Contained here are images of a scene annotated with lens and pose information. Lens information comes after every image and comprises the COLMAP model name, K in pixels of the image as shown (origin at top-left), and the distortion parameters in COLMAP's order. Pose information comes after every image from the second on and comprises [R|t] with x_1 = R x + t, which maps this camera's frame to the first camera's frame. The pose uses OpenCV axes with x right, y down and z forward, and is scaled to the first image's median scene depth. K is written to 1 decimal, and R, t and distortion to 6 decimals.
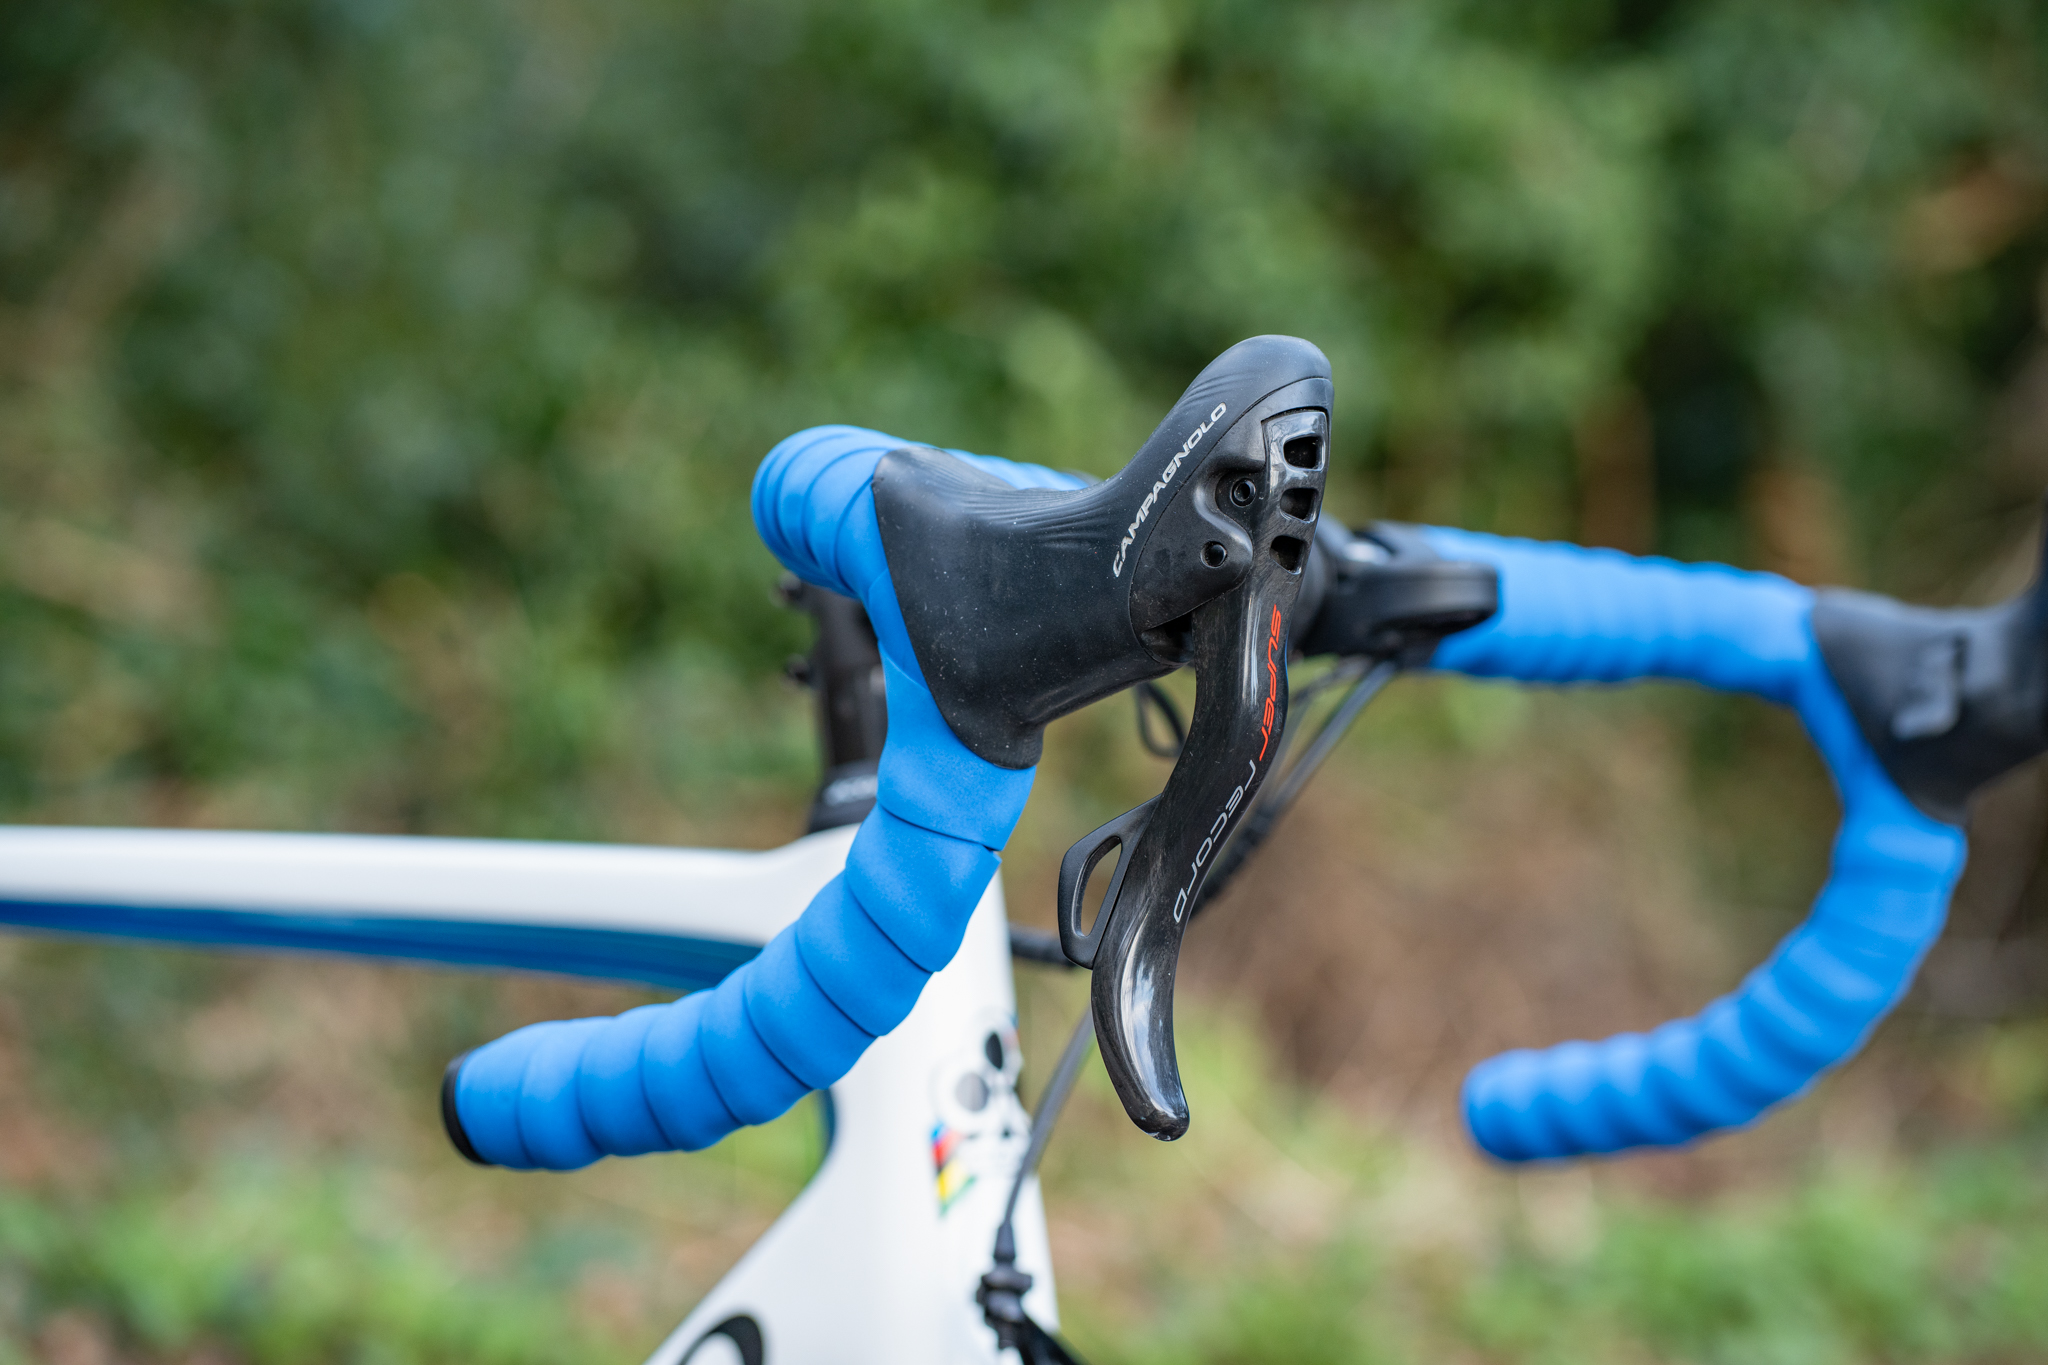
lens RADIAL K [[5968.4, 0, 1023.5], [0, 5968.4, 583.6], [0, 0, 1]] dist [0.764749, -2.222282]
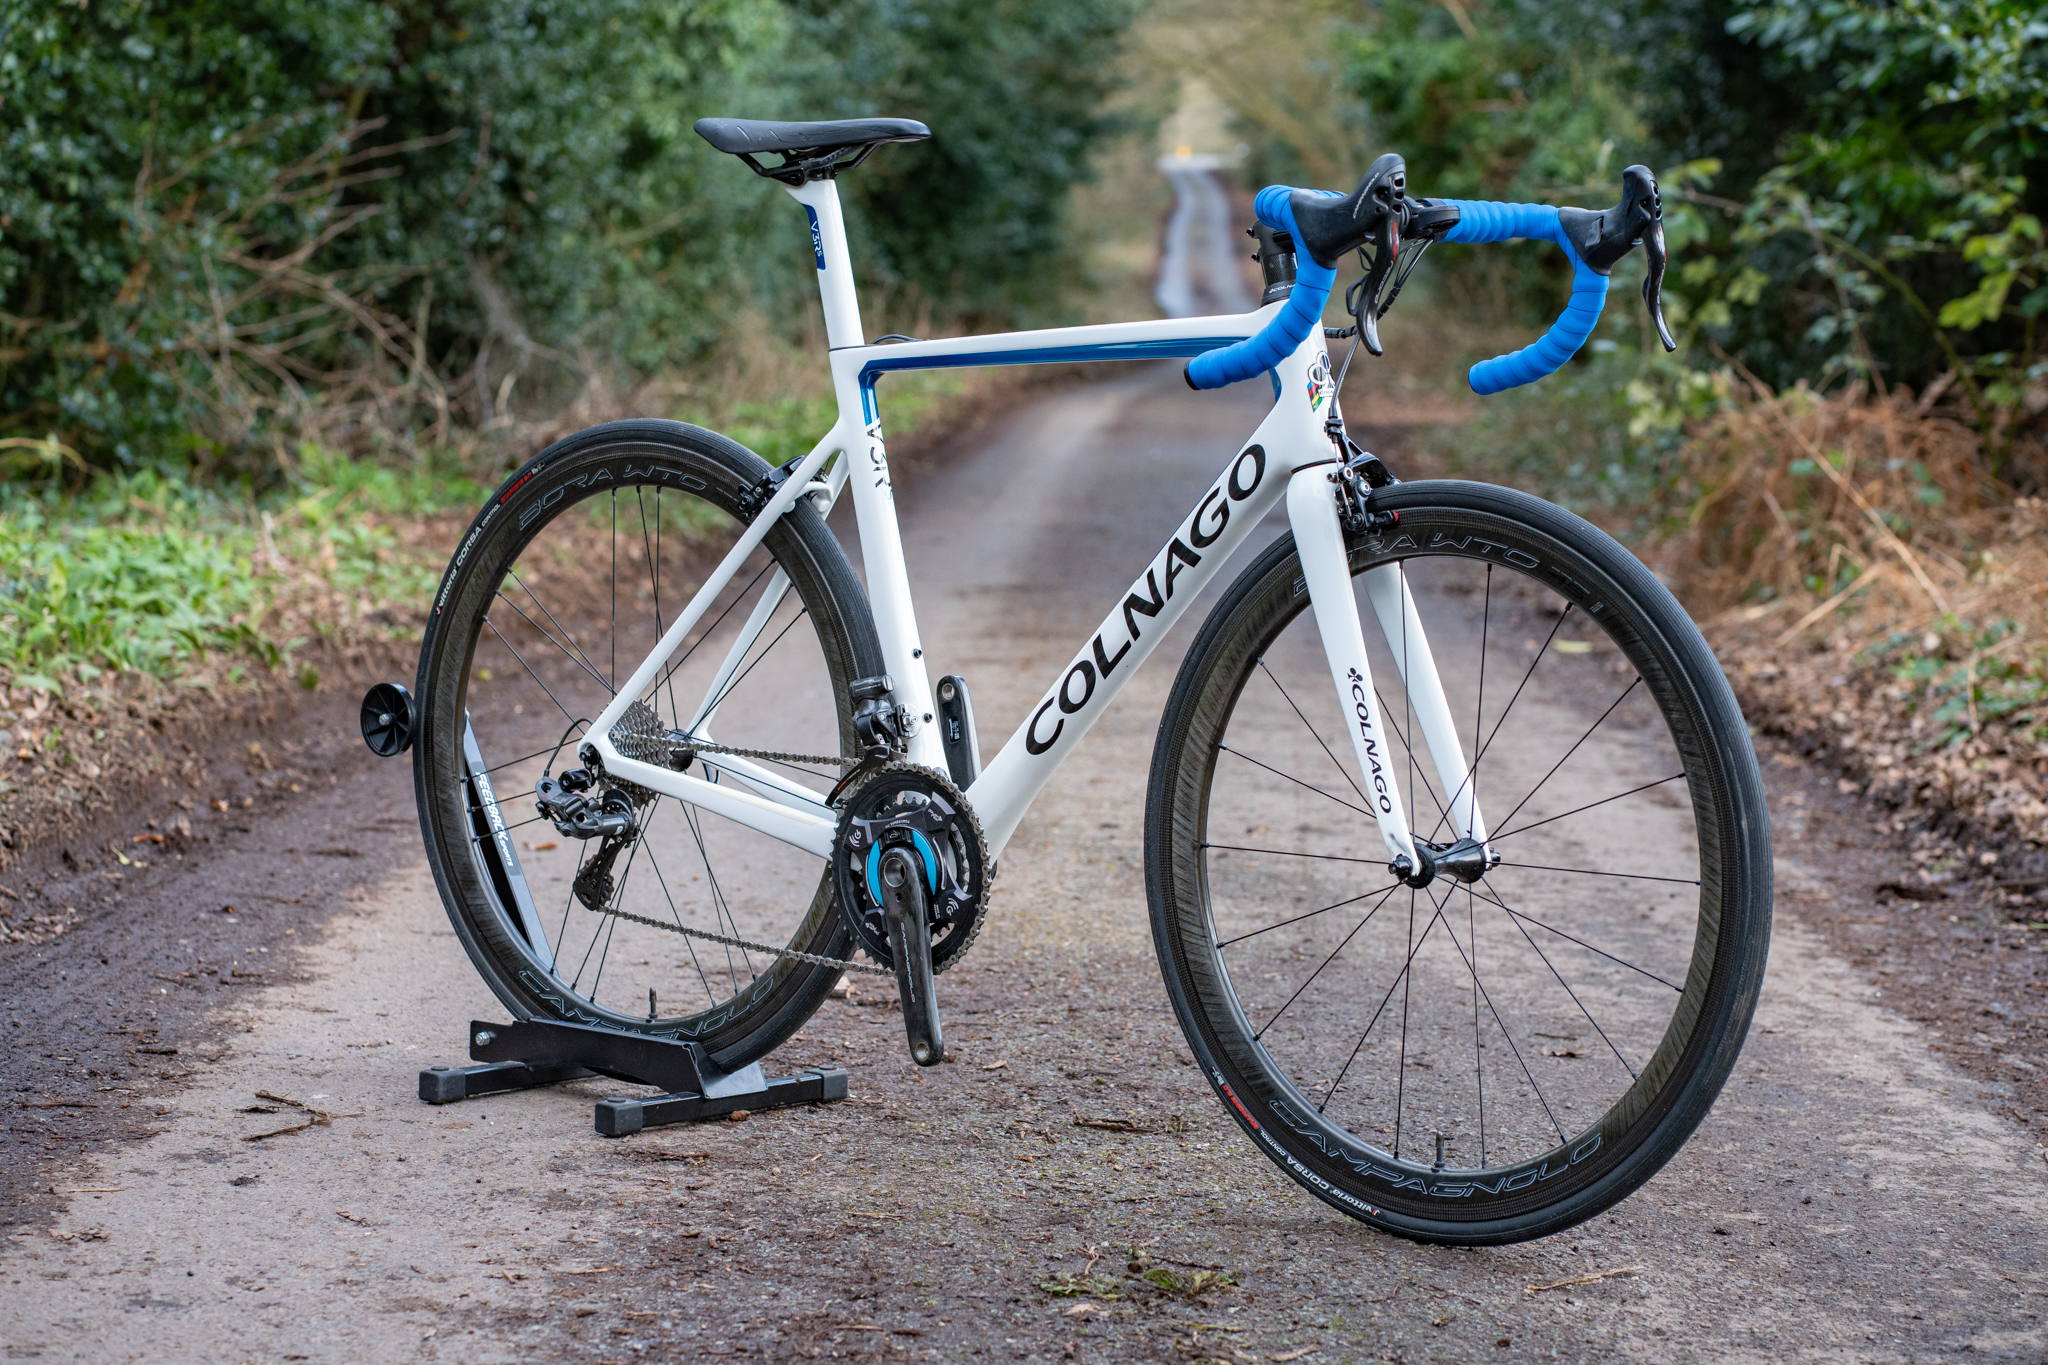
lens RADIAL K [[5322.4, 0, 1024.0], [0, 5322.4, 682.5], [0, 0, 1]] dist [0.115659, -2.899622]
pose [[0.996198, -0.077832, -0.039146, -0.072394], [0.080715, 0.993645, 0.078452, 0.008437], [0.032791, -0.081313, 0.996149, -2.090043]]
